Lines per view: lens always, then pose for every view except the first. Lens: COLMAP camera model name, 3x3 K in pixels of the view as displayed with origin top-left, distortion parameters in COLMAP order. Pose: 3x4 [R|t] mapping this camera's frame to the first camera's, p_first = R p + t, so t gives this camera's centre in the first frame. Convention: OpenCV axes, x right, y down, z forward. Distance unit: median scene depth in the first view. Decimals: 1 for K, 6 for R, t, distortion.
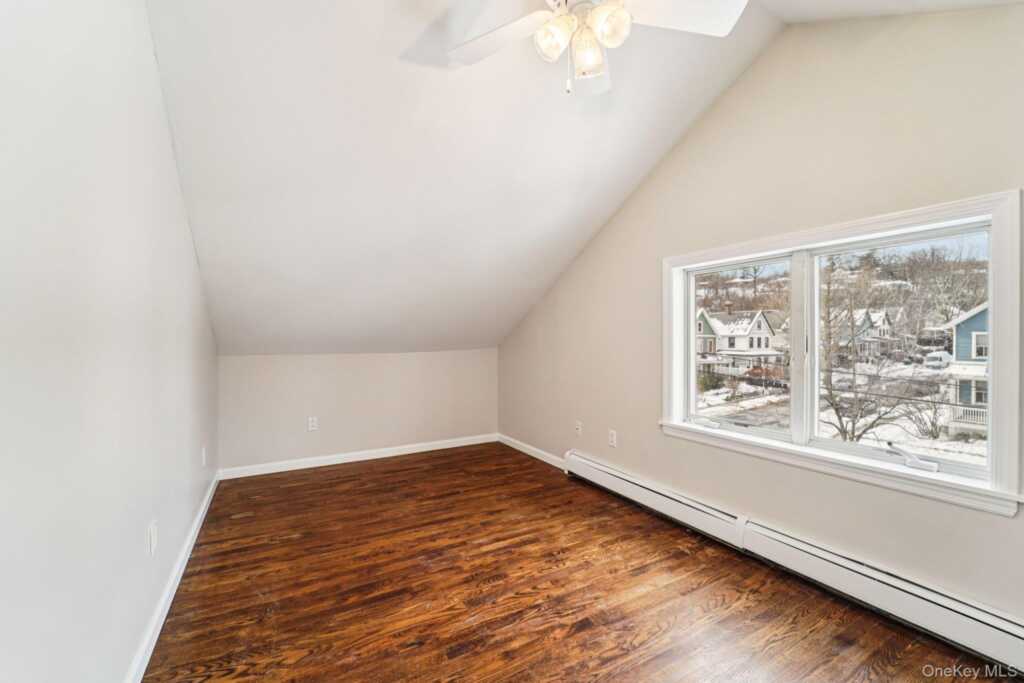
lens RADIAL K [[422.5, 0, 511.5], [0, 422.5, 343.6], [0, 0, 1]] dist [-0.022848, -0.000039]
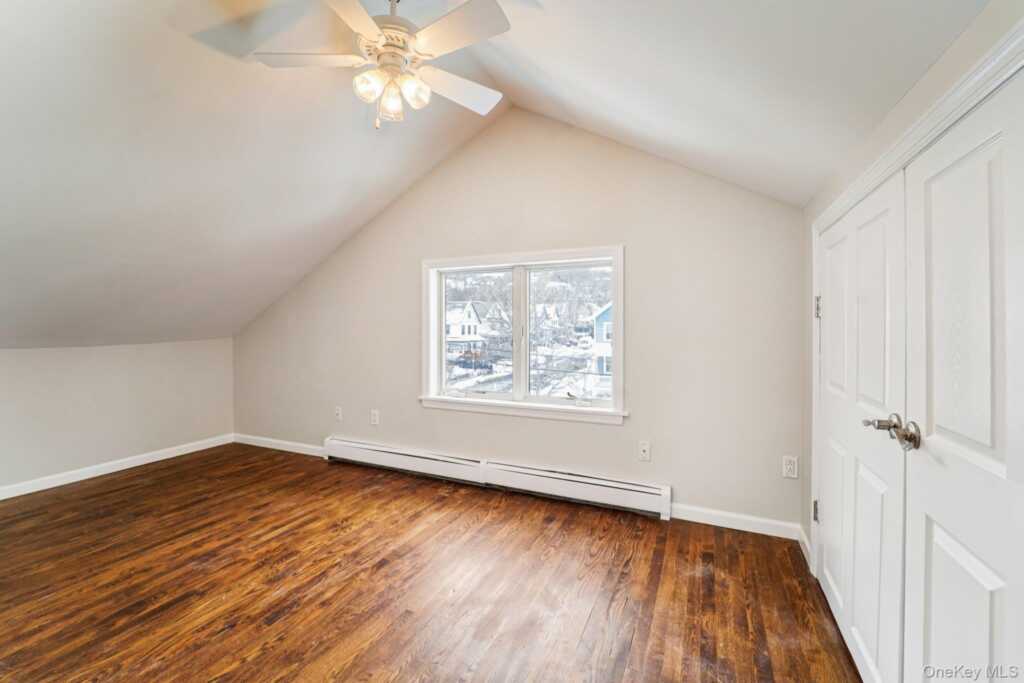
lens RADIAL K [[422.5, 0, 511.5], [0, 422.5, 343.6], [0, 0, 1]] dist [-0.022848, -0.000039]
pose [[0.809169, -0.023434, 0.587109, -0.177743], [0.008009, 0.999551, 0.028858, 0.001549], [-0.587521, -0.018649, 0.808994, -0.155221]]
